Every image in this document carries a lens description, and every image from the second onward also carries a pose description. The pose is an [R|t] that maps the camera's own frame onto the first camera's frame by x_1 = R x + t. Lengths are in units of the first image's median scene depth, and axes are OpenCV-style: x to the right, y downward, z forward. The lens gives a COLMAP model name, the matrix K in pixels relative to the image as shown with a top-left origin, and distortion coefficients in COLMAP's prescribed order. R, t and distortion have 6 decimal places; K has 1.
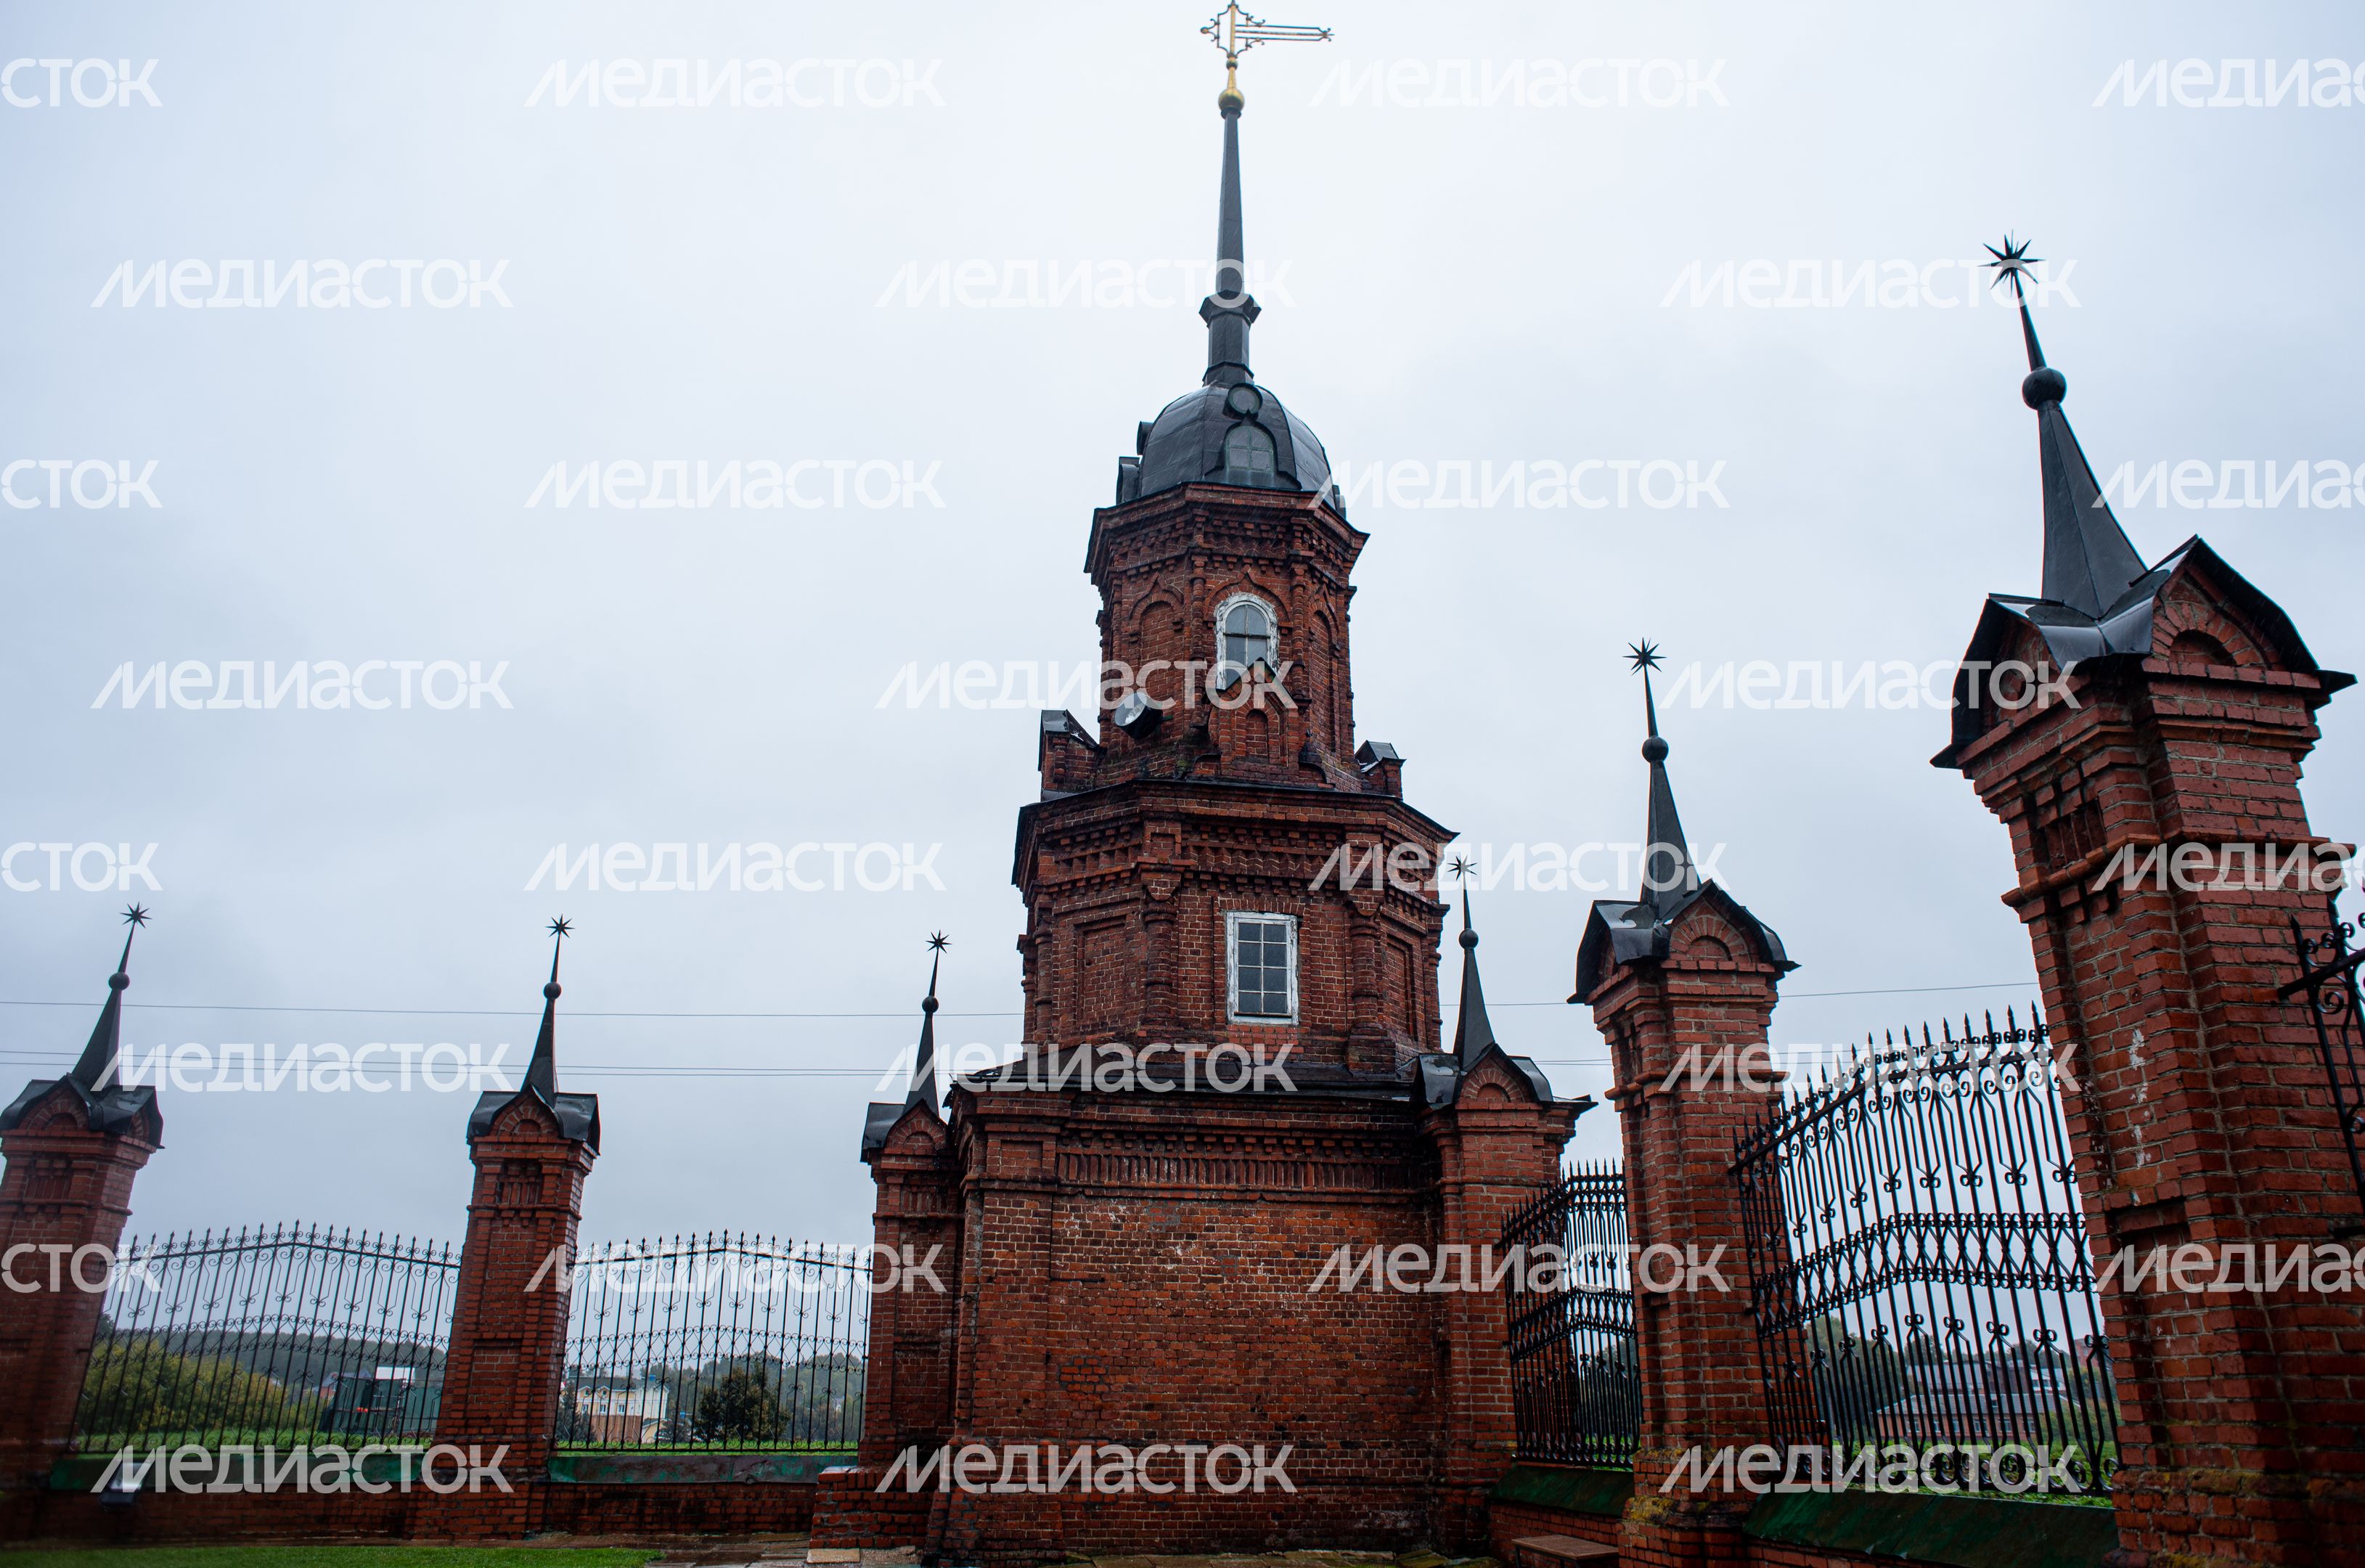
lens RADIAL K [[1633.4, 0, 1166.0], [0, 1633.4, 763.2], [0, 0, 1]] dist [-0.088369, 0.077611]
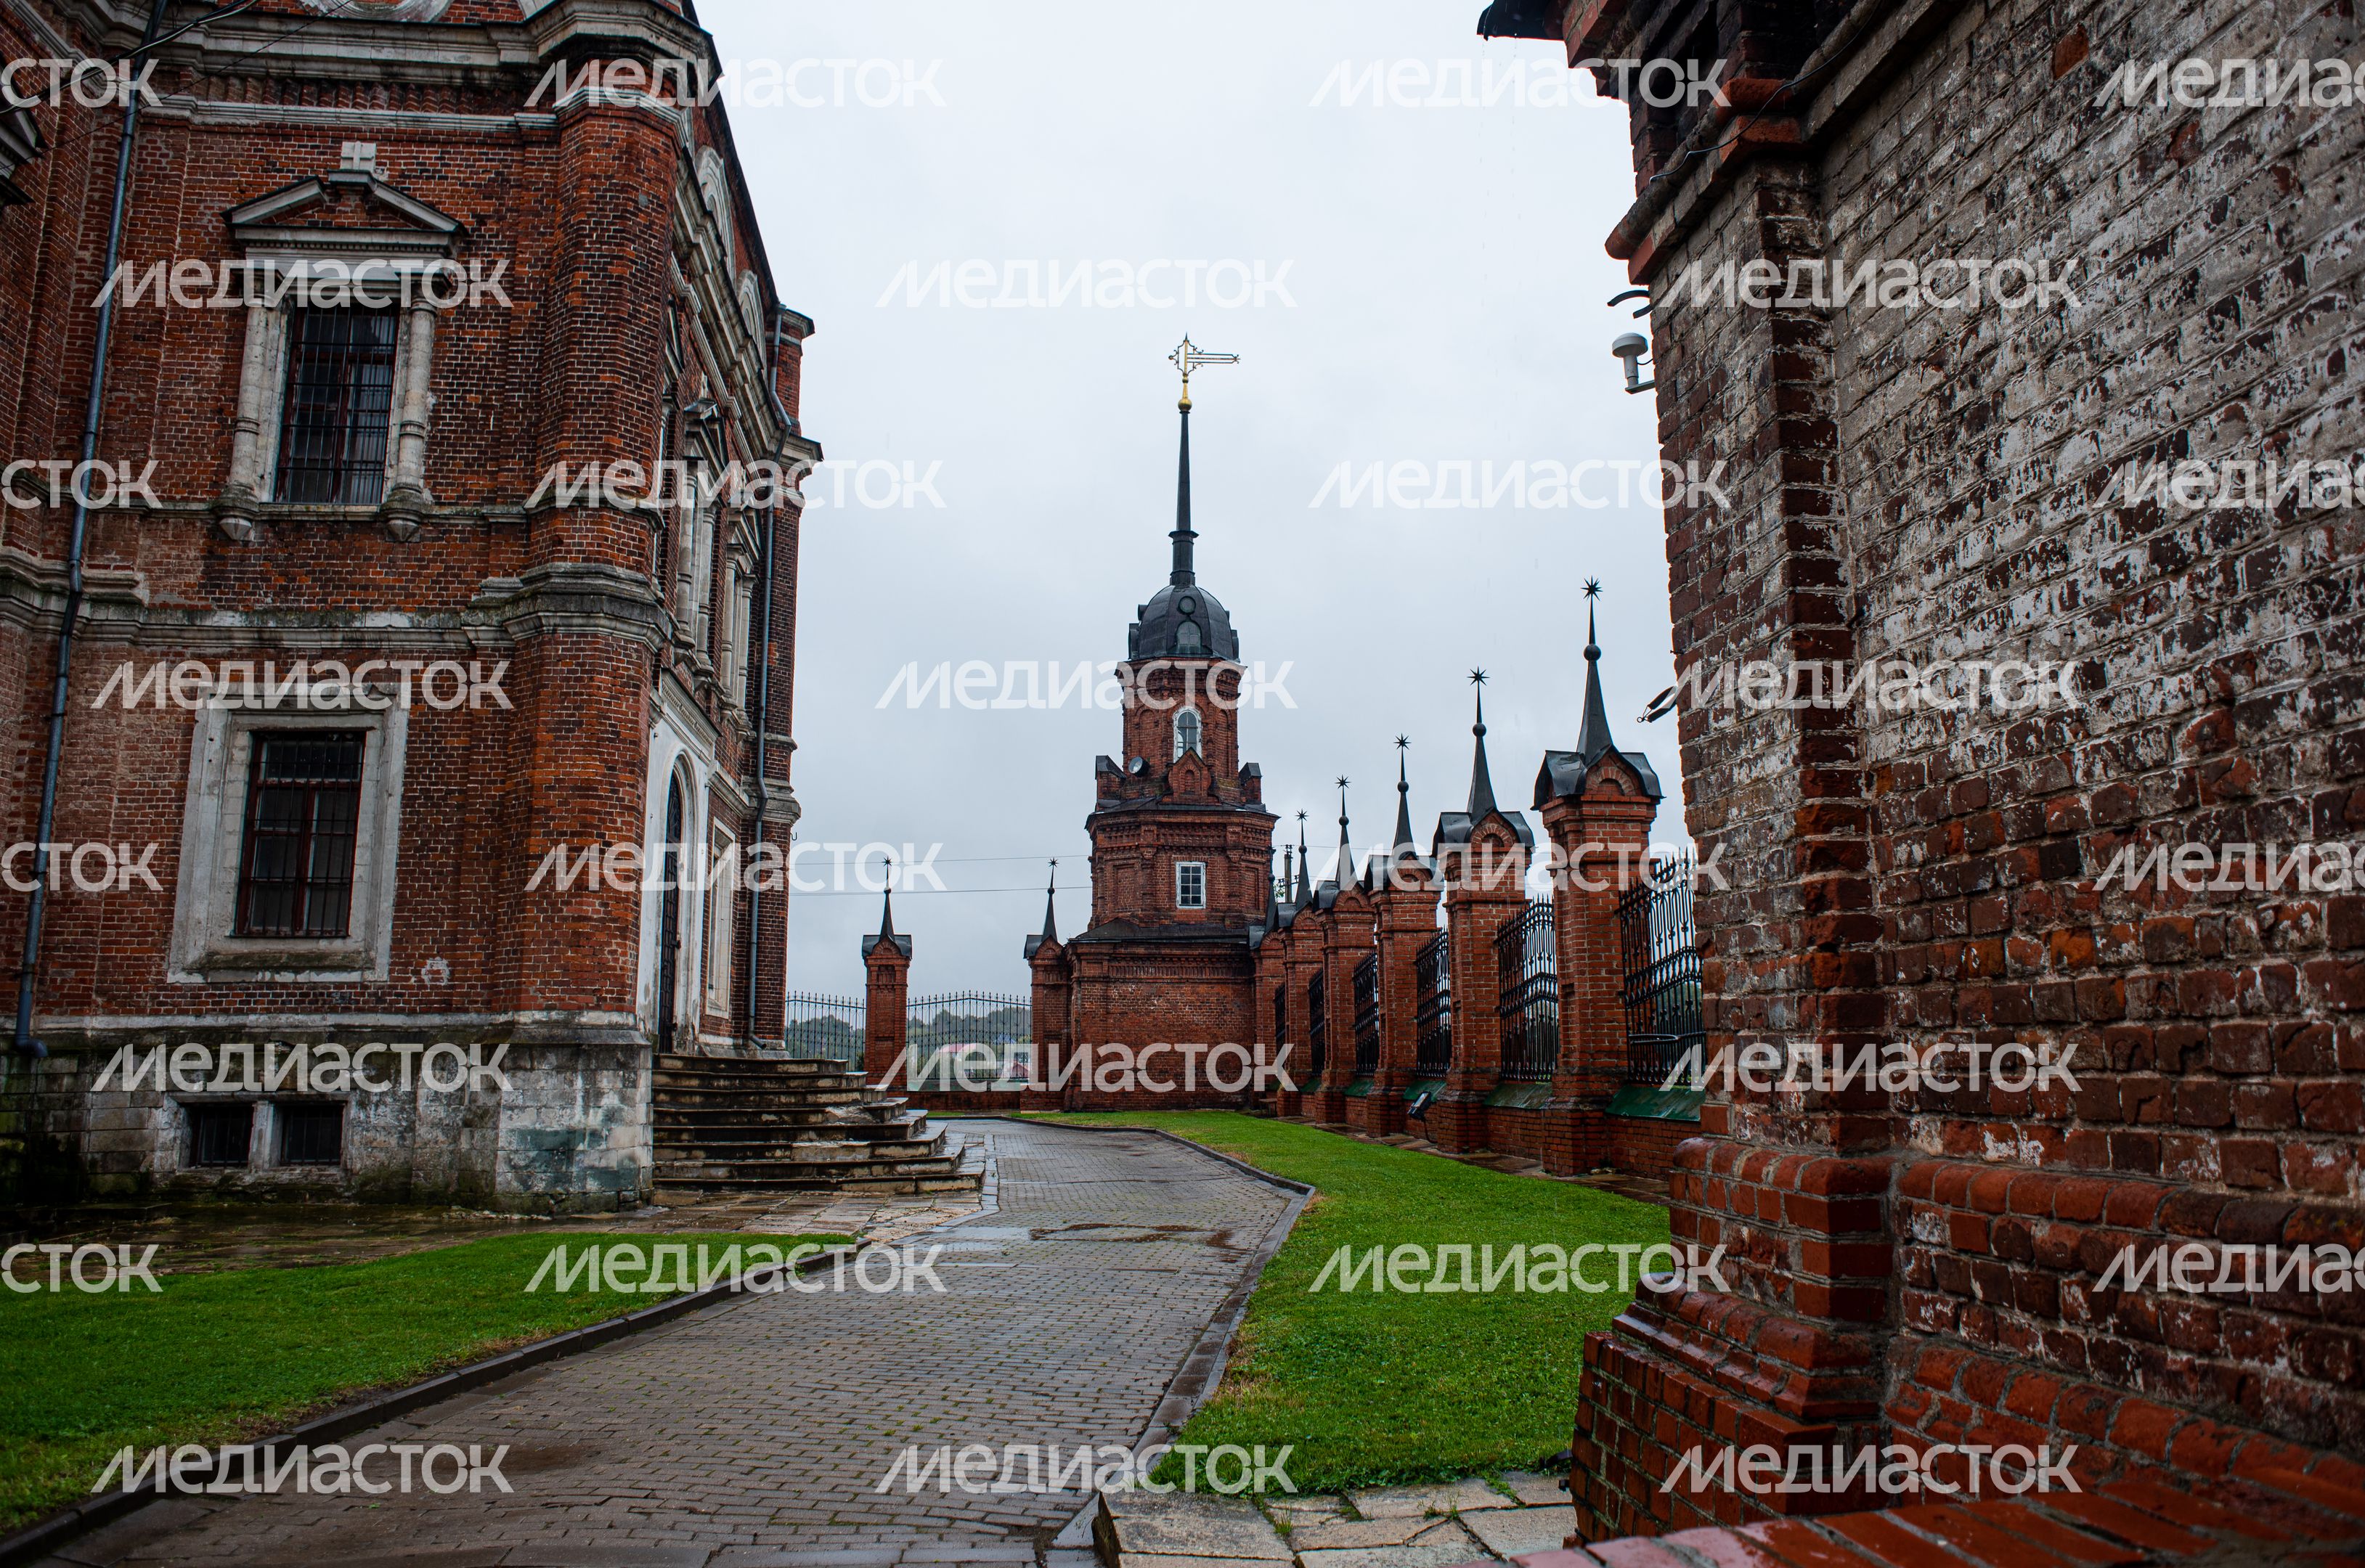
lens RADIAL K [[1710.6, 0, 1217.7], [0, 1710.6, 736.5], [0, 0, 1]] dist [-0.091681, 0.080356]
pose [[0.999899, -0.014071, -0.002222, 0.097905], [0.014221, 0.976730, 0.214002, -0.576239], [-0.000841, -0.214012, 0.976831, -1.303747]]
